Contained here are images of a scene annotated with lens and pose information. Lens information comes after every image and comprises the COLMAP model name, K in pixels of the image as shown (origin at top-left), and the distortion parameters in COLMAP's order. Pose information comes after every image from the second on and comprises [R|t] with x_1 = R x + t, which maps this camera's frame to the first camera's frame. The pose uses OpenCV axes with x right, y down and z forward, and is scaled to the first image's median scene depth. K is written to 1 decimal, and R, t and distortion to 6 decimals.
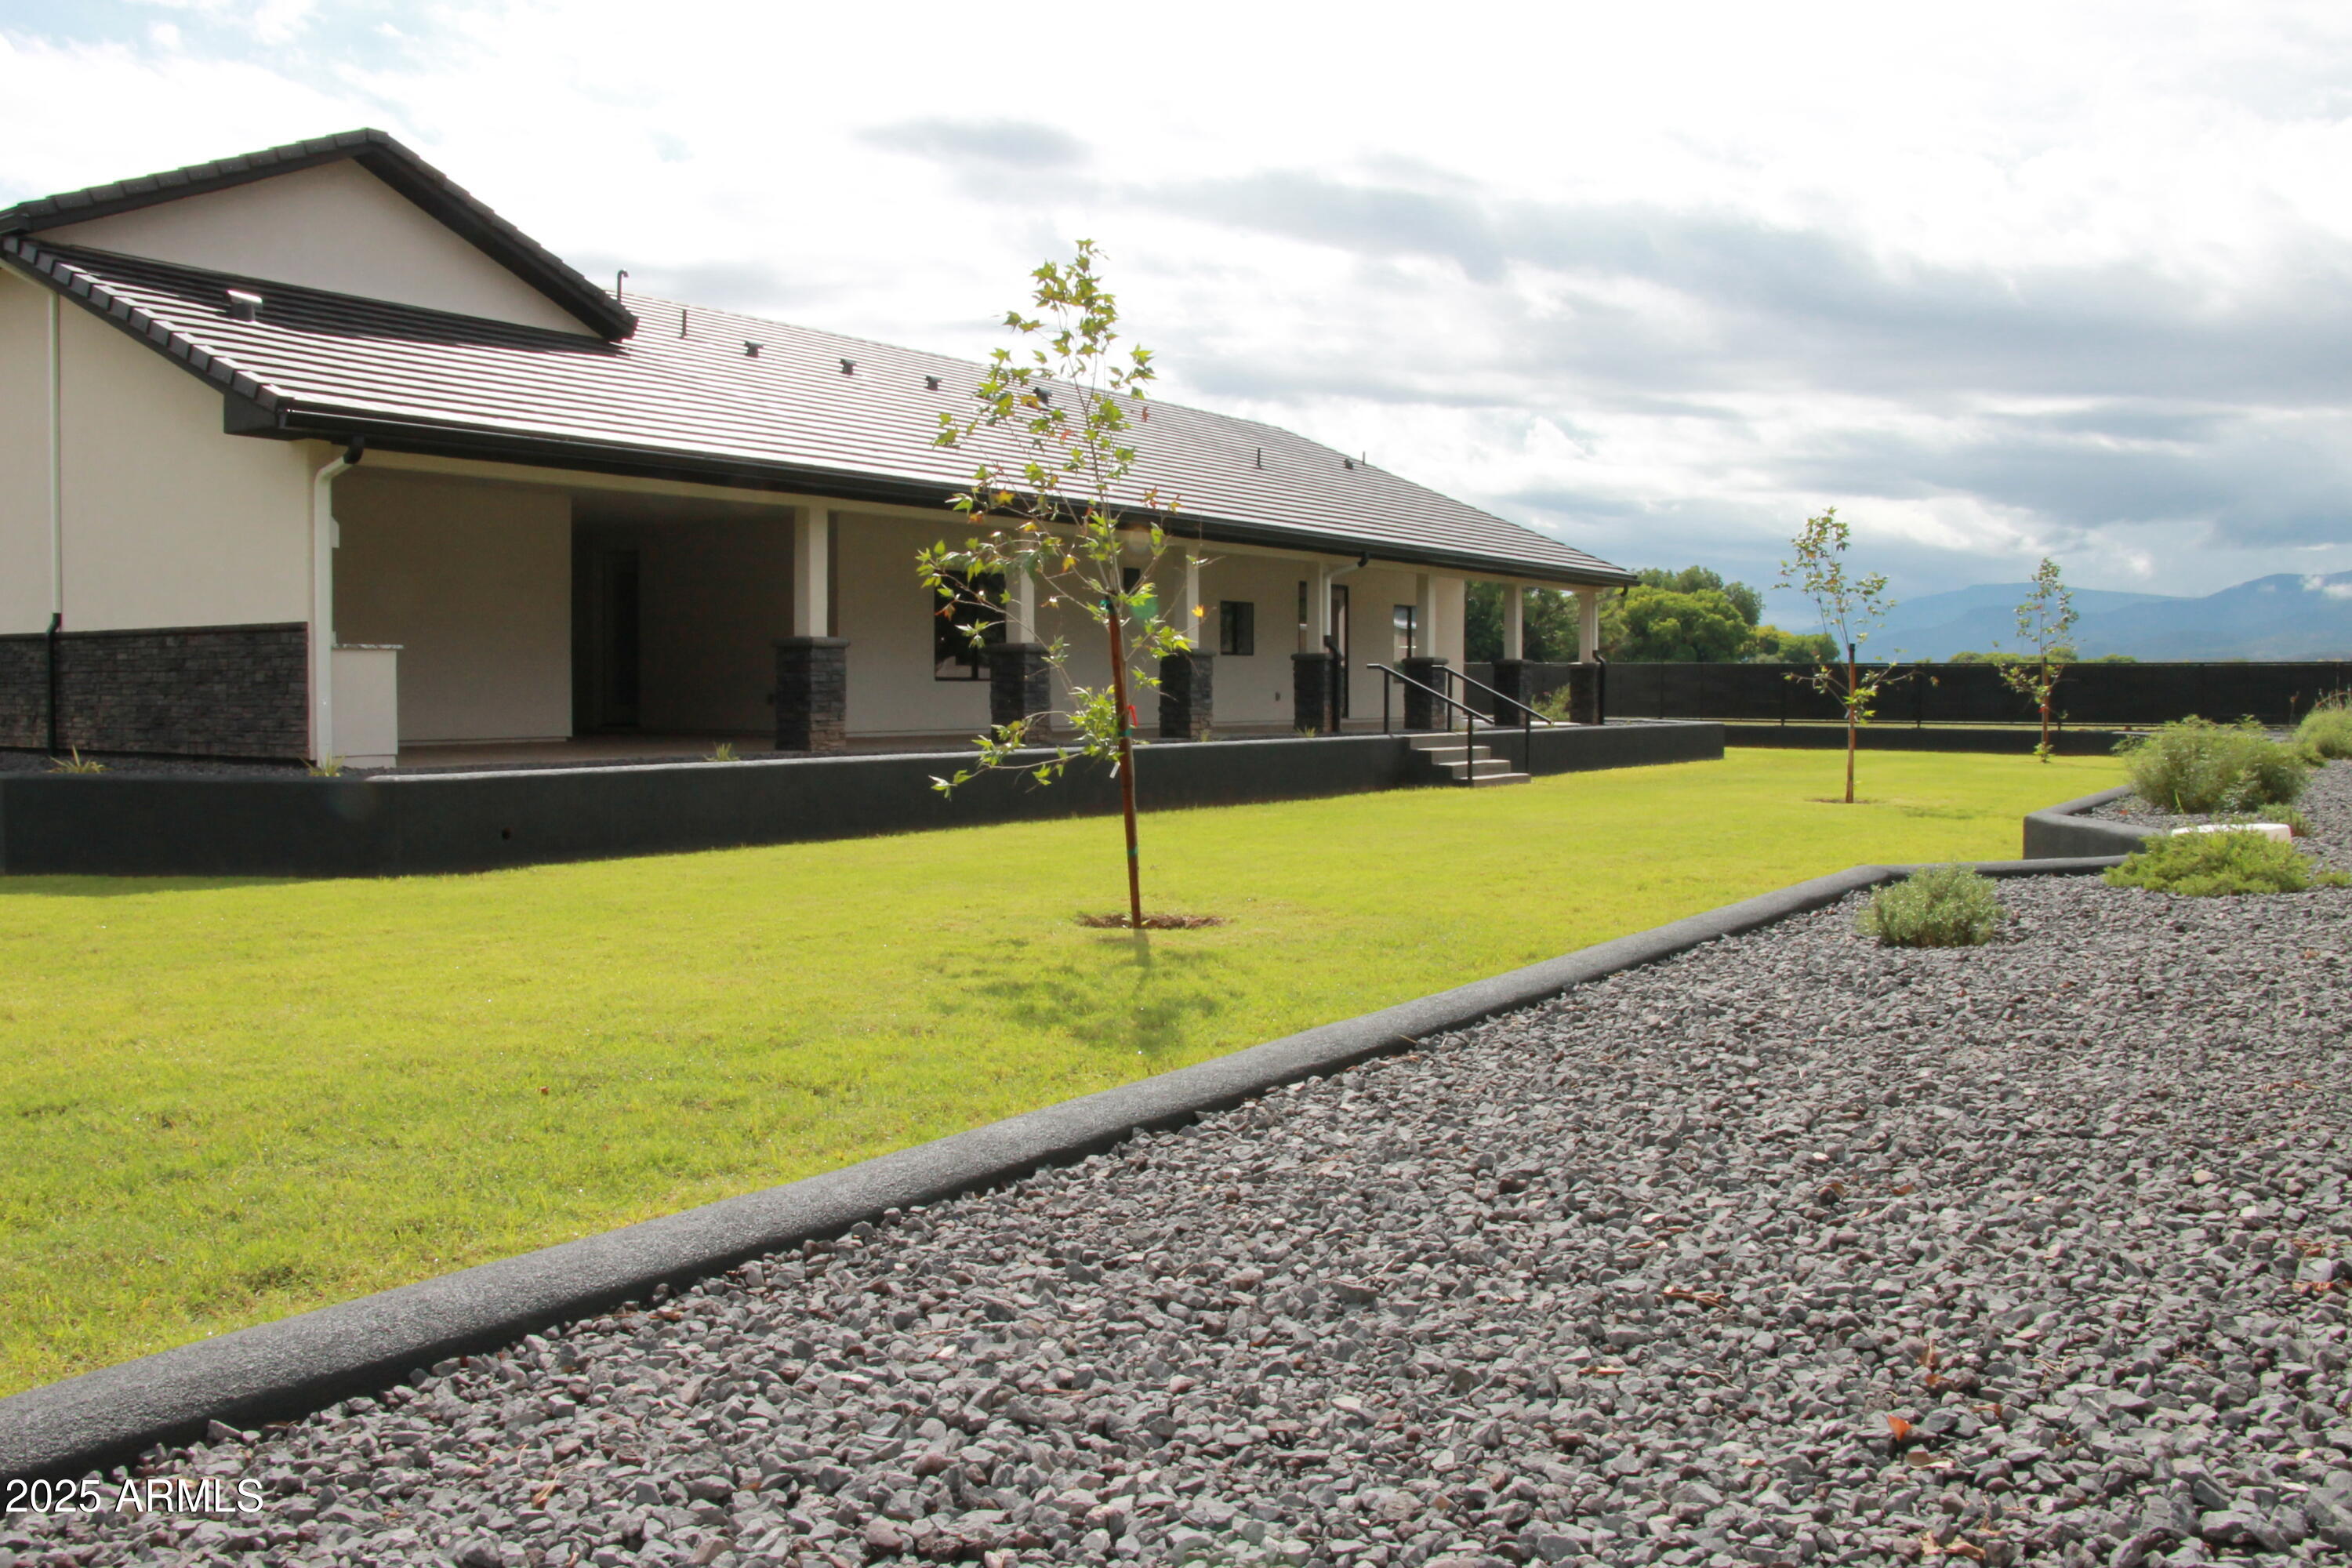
lens RADIAL K [[1981.2, 0, 1177.0], [0, 1981.2, 797.2], [0, 0, 1]] dist [-0.166747, 0.121838]
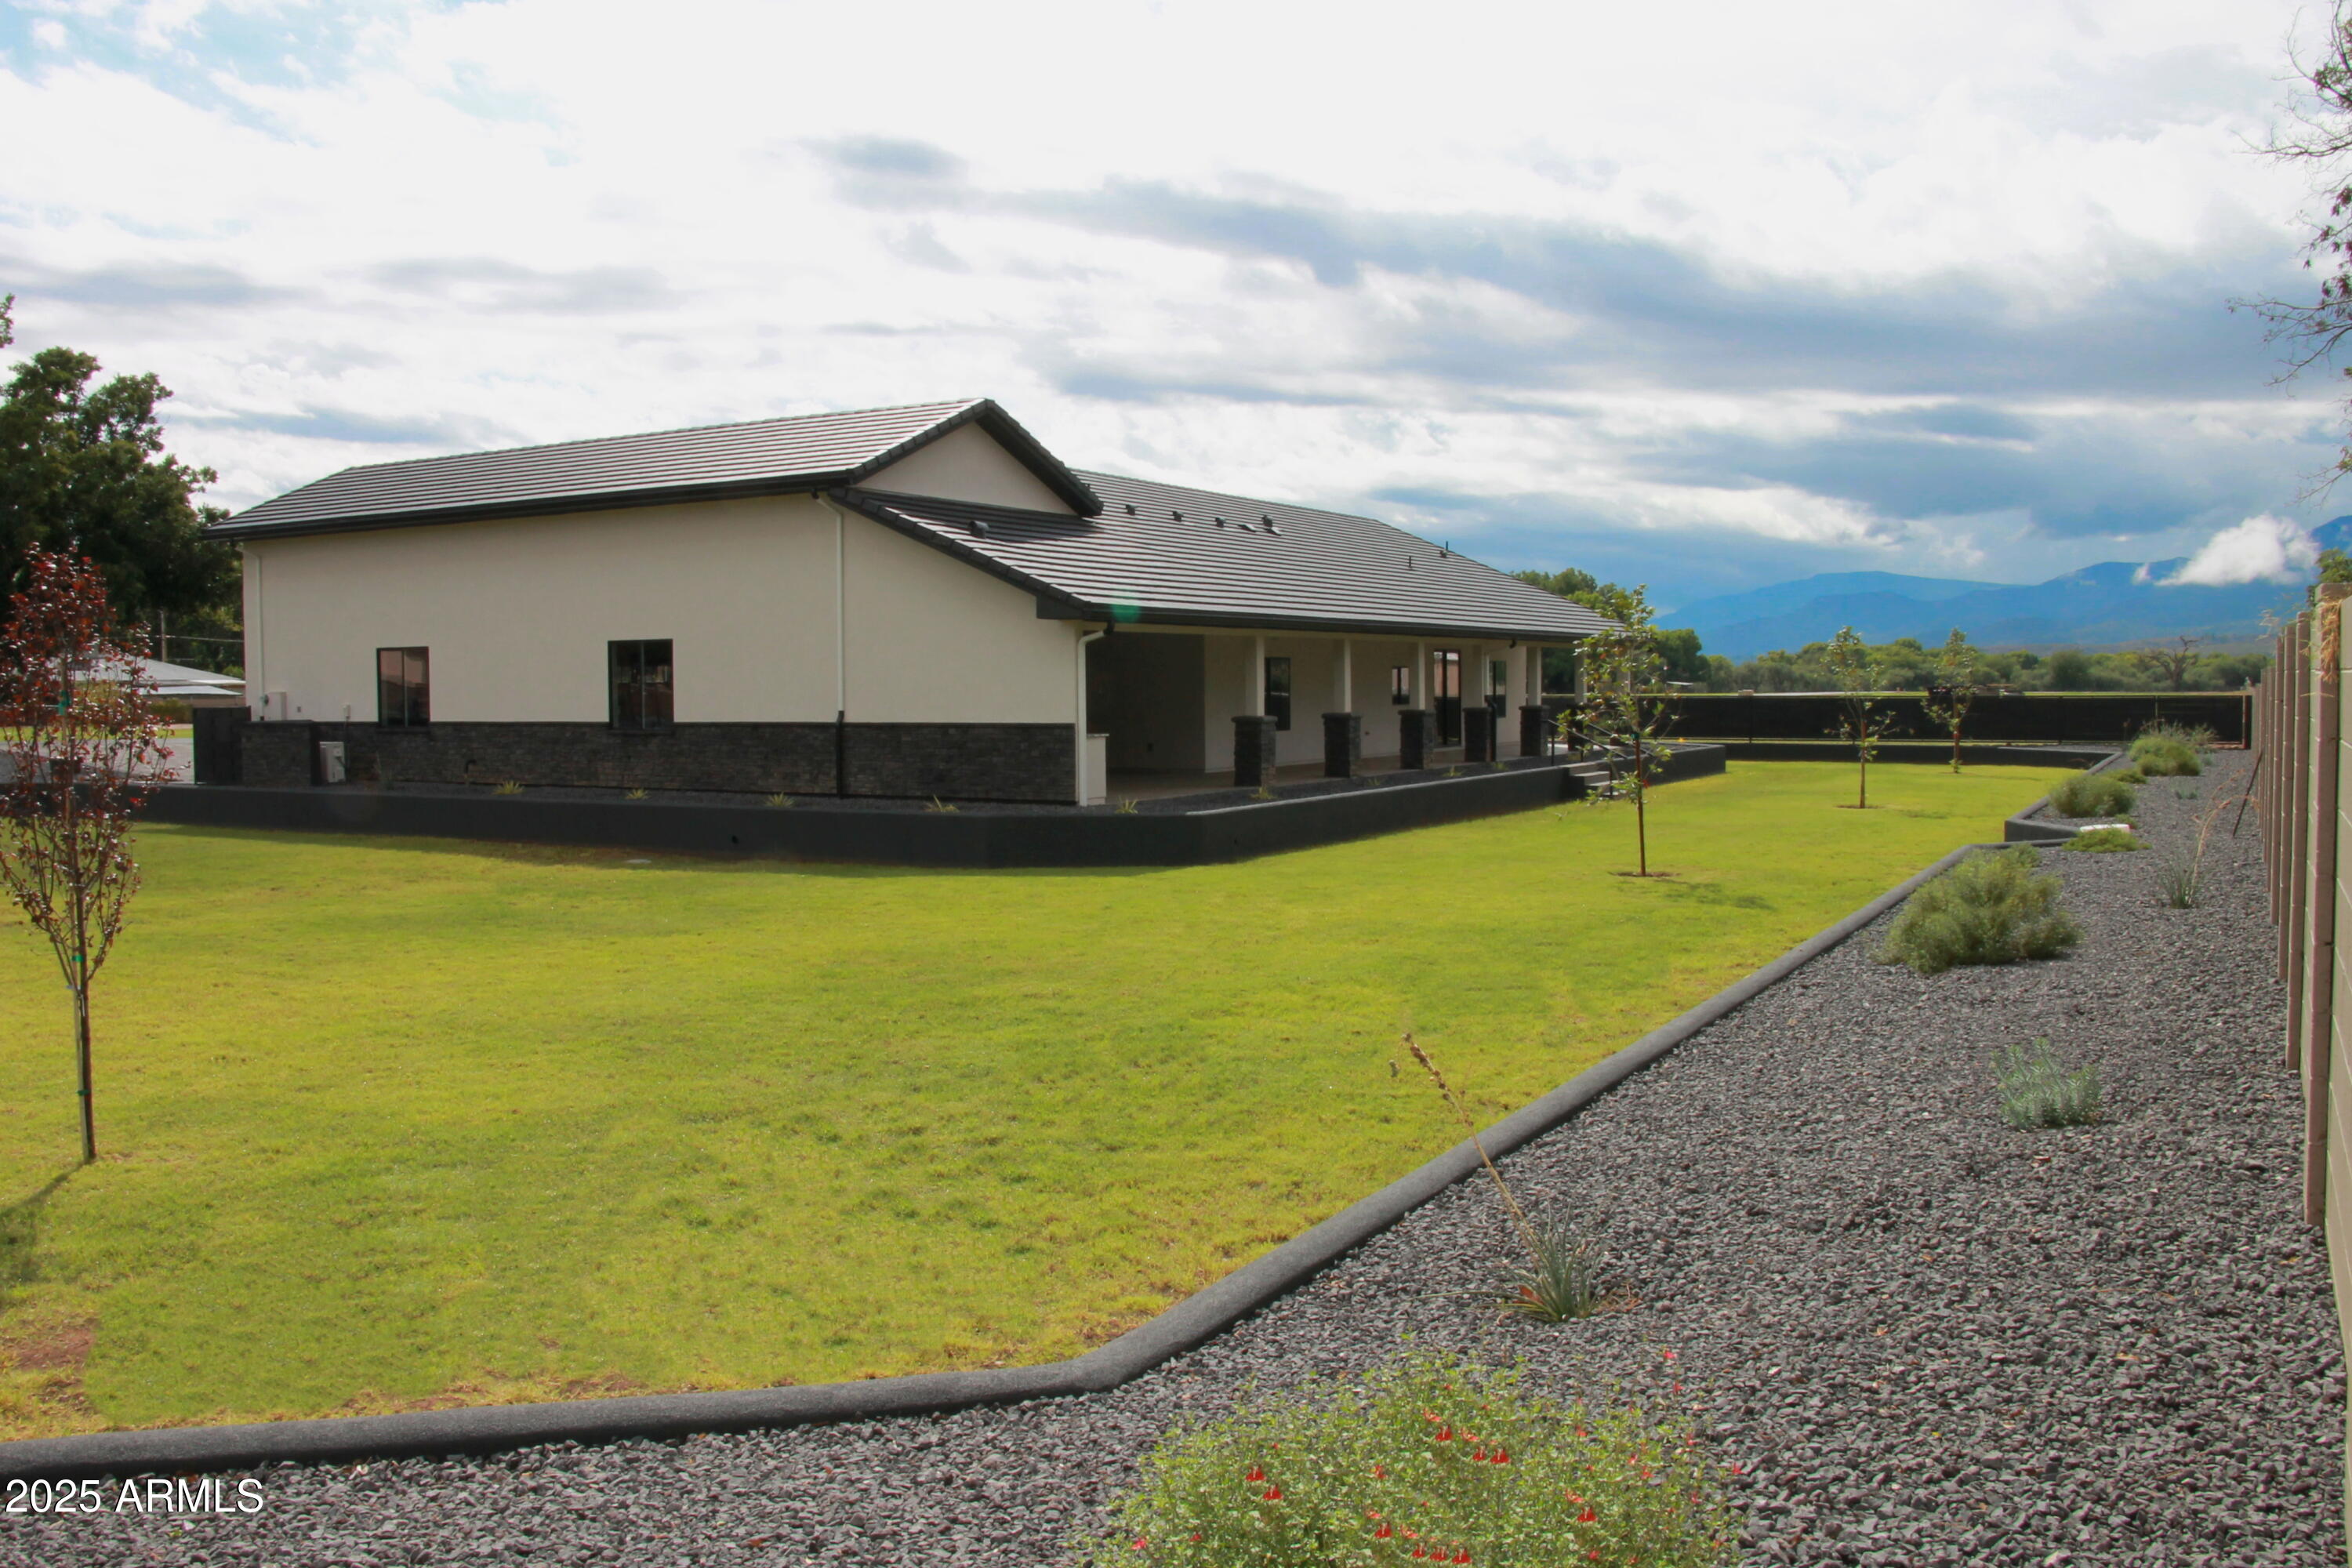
lens RADIAL K [[1981.2, 0, 1168.3], [0, 1981.2, 767.0], [0, 0, 1]] dist [-0.166747, 0.121838]
pose [[0.997474, -0.012511, 0.069919, -0.178394], [0.013299, 0.999853, -0.010822, -0.010774], [-0.069773, 0.011725, 0.997494, -0.298947]]
